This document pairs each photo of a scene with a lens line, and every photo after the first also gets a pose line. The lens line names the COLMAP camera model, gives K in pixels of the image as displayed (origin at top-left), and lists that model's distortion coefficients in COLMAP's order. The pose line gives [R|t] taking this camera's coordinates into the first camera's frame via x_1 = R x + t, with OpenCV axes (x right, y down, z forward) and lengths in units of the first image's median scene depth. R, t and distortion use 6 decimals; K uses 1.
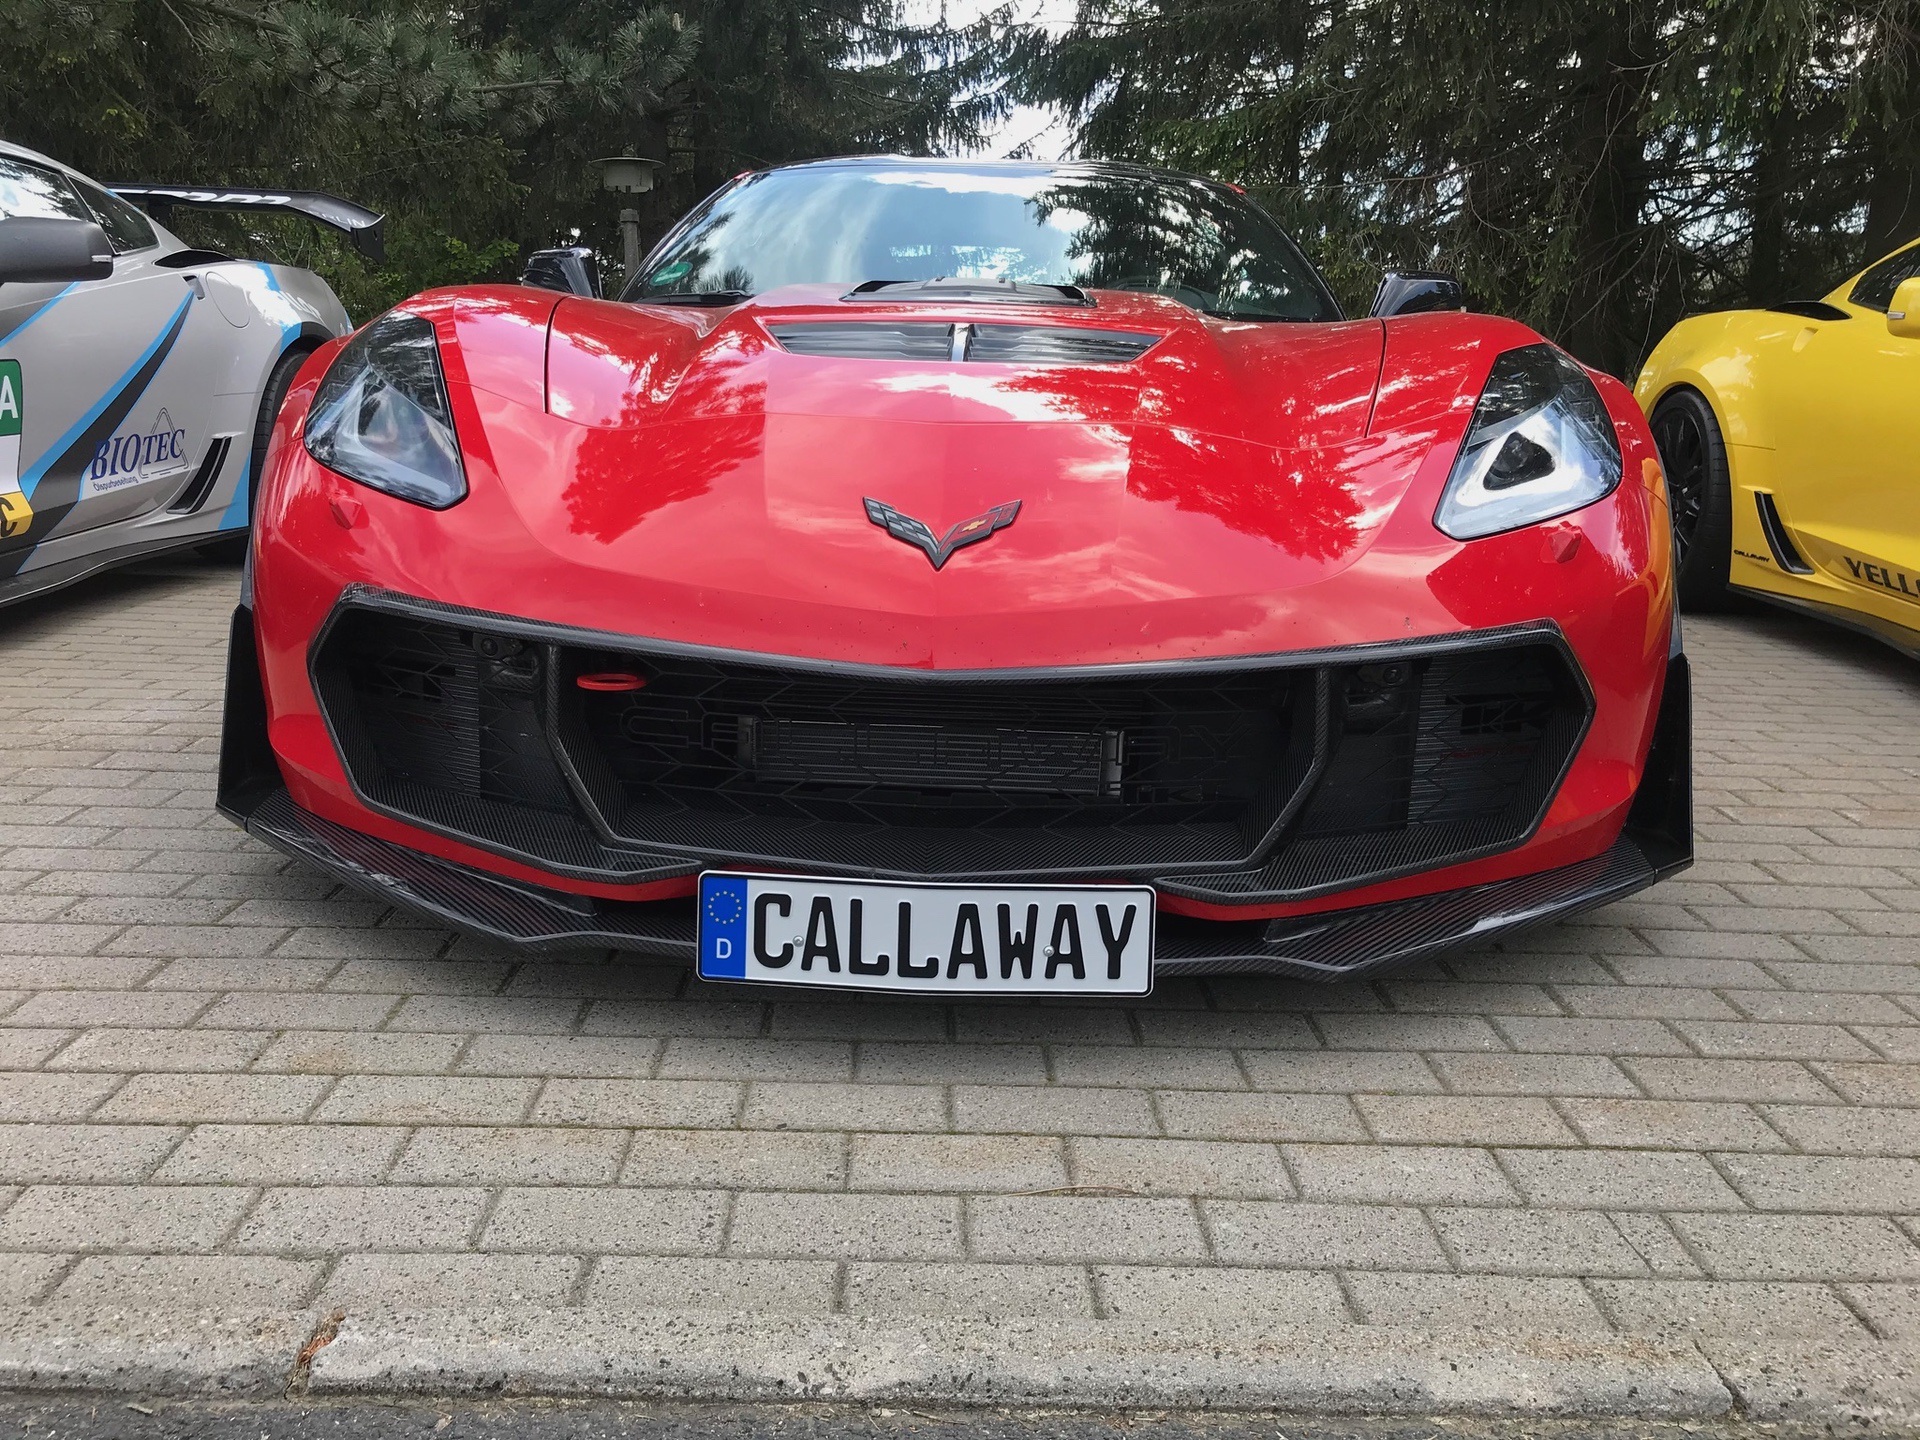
lens RADIAL K [[1571.2, 0, 961.0], [0, 1571.2, 715.2], [0, 0, 1]] dist [0.002906, 0.013550]
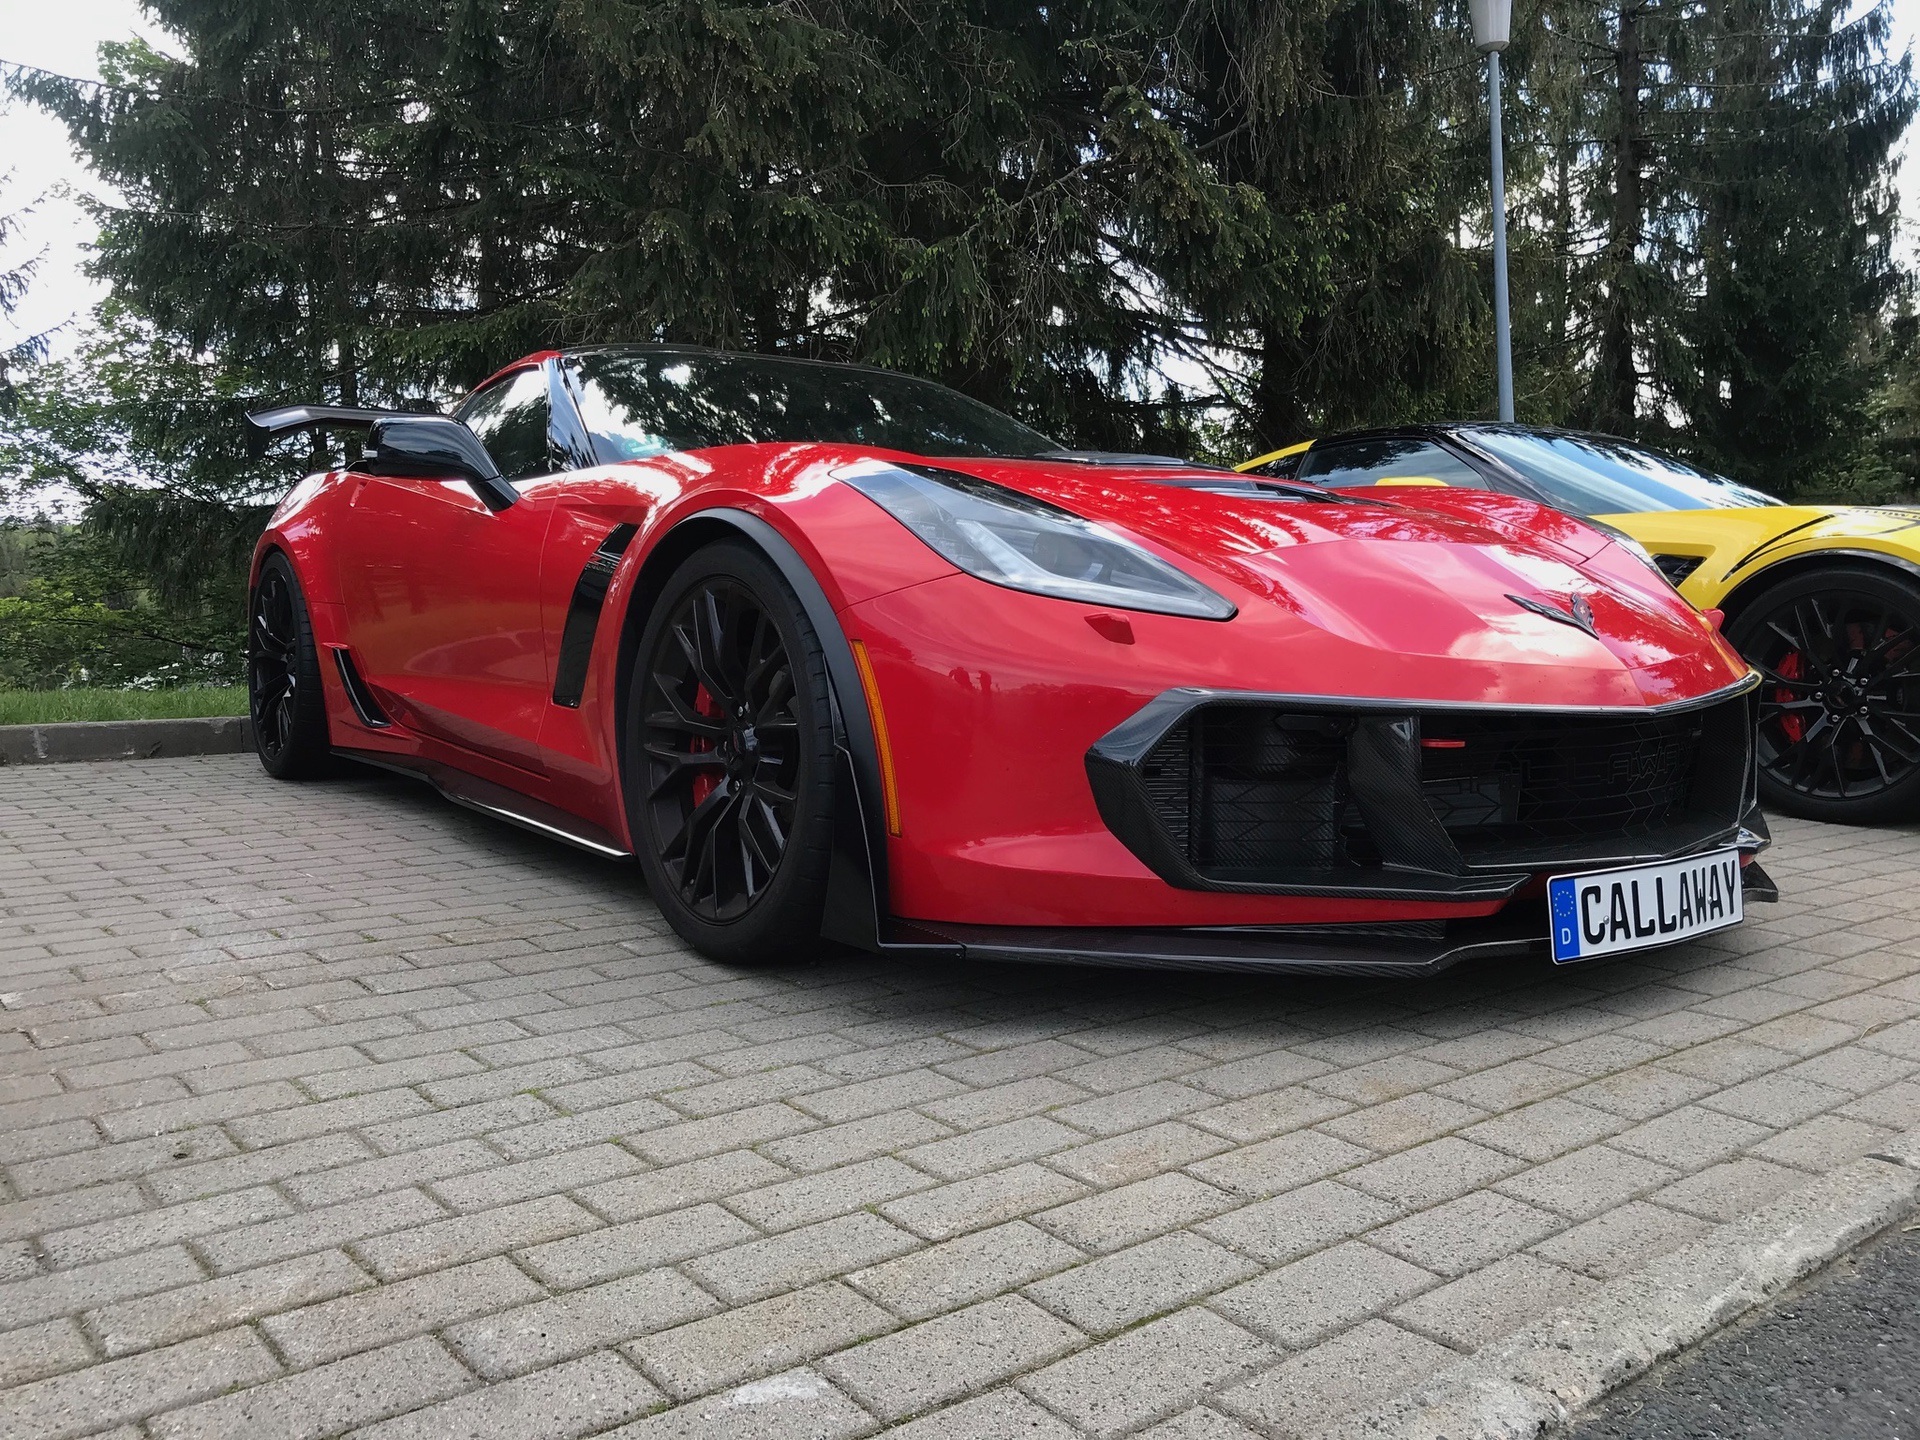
lens RADIAL K [[1571.2, 0, 956.2], [0, 1571.2, 721.6], [0, 0, 1]] dist [0.002906, 0.013550]
pose [[0.792519, -0.067695, 0.606078, -1.333092], [0.147177, 0.985675, -0.082358, 0.007740], [-0.591821, 0.154471, 0.791130, 0.251698]]
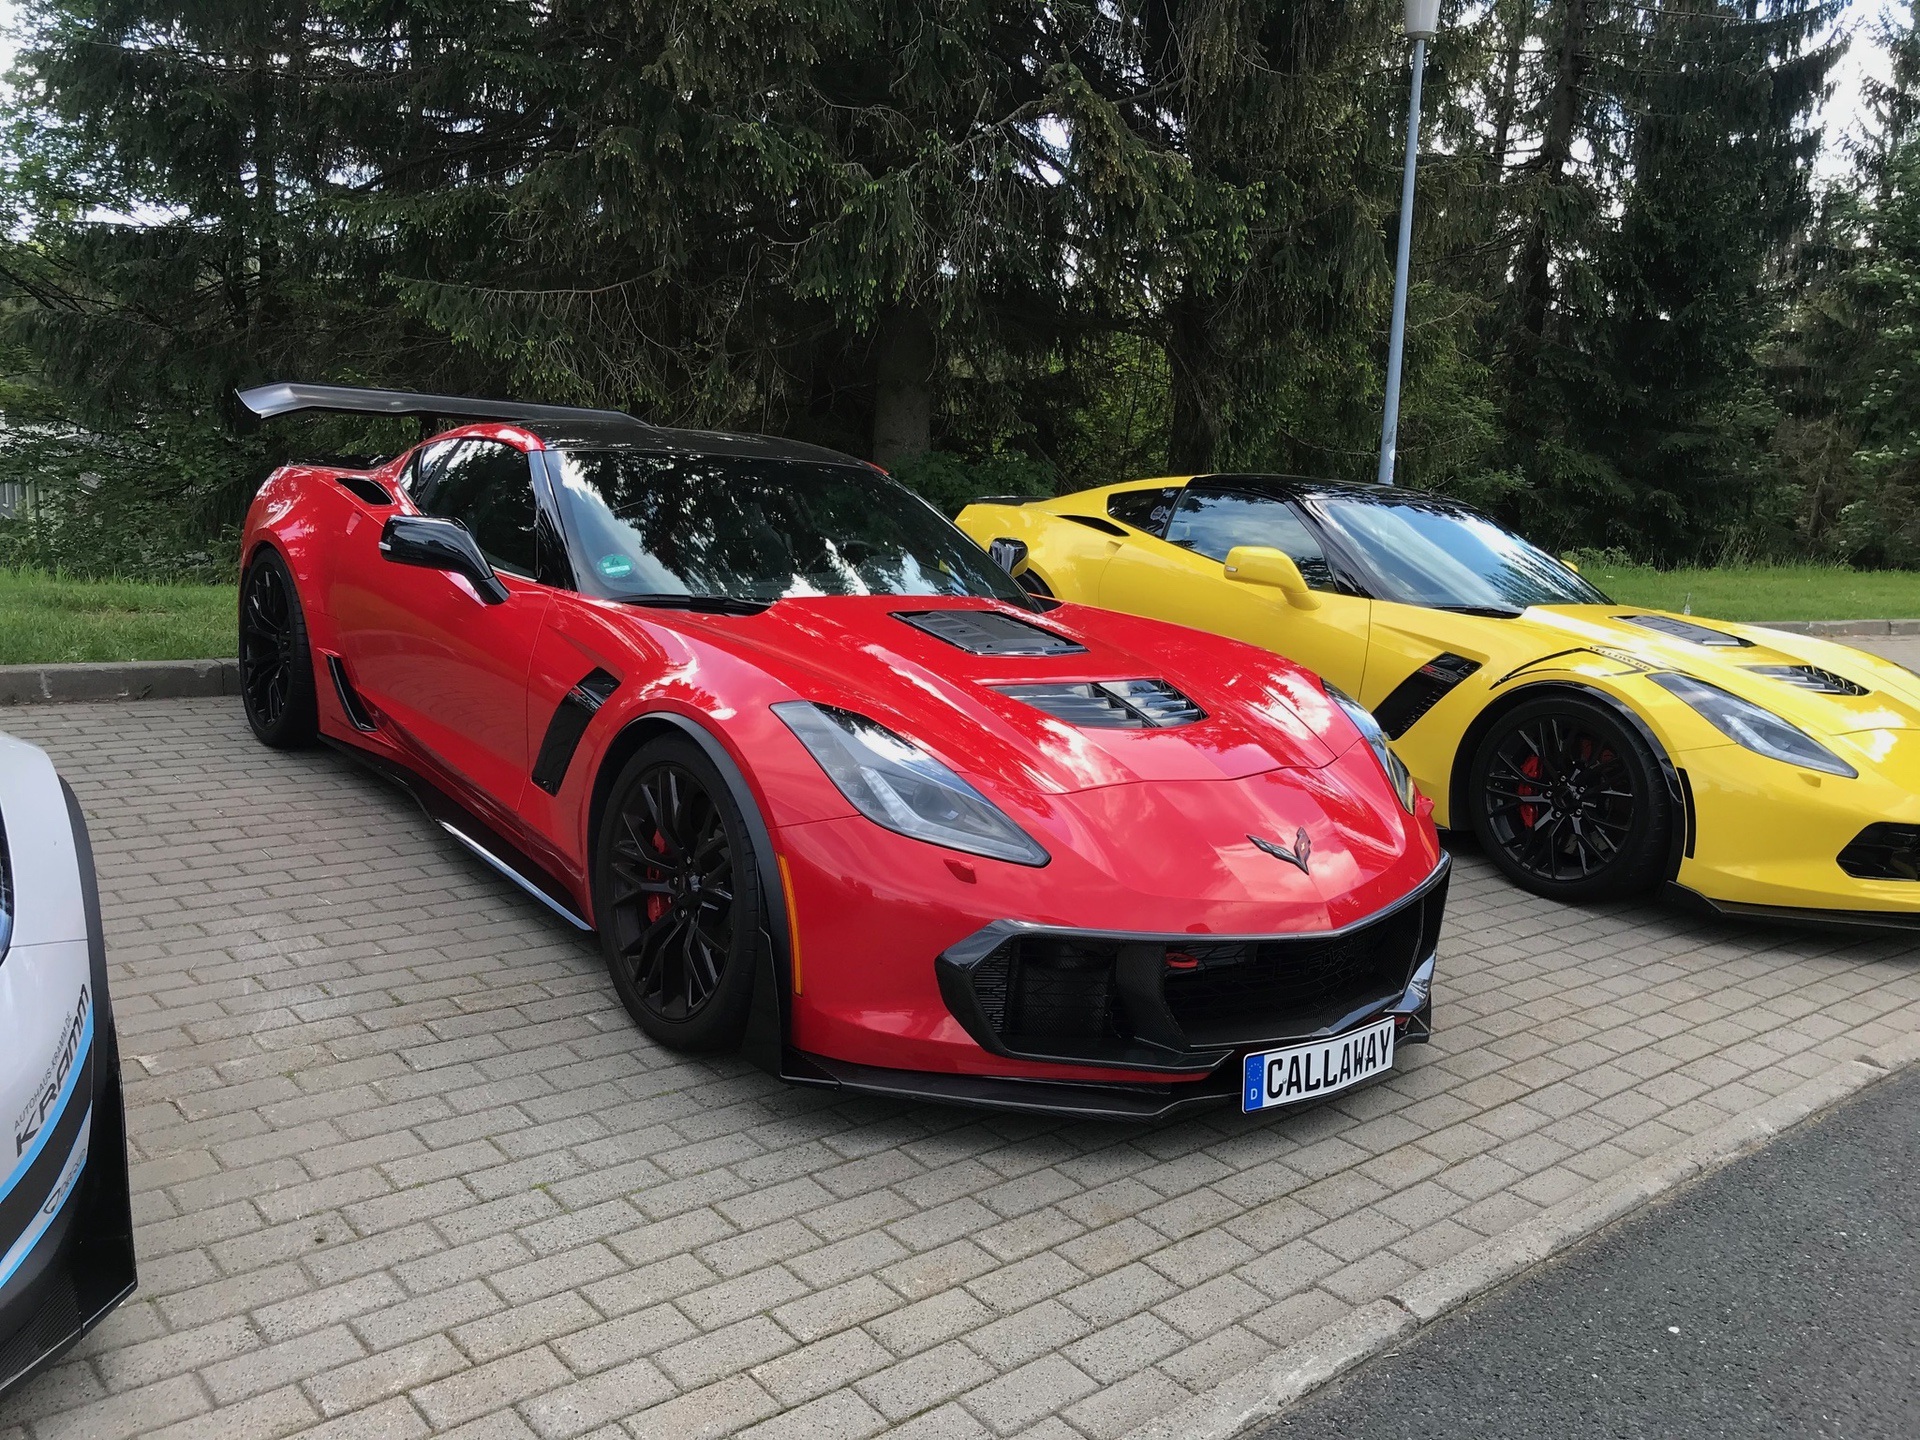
lens RADIAL K [[1571.2, 0, 960.1], [0, 1571.2, 721.2], [0, 0, 1]] dist [0.002906, 0.013550]
pose [[0.757946, -0.080491, 0.647333, -1.616841], [0.066718, 0.996719, 0.045817, -0.410110], [-0.648897, 0.008462, 0.760829, -0.207350]]
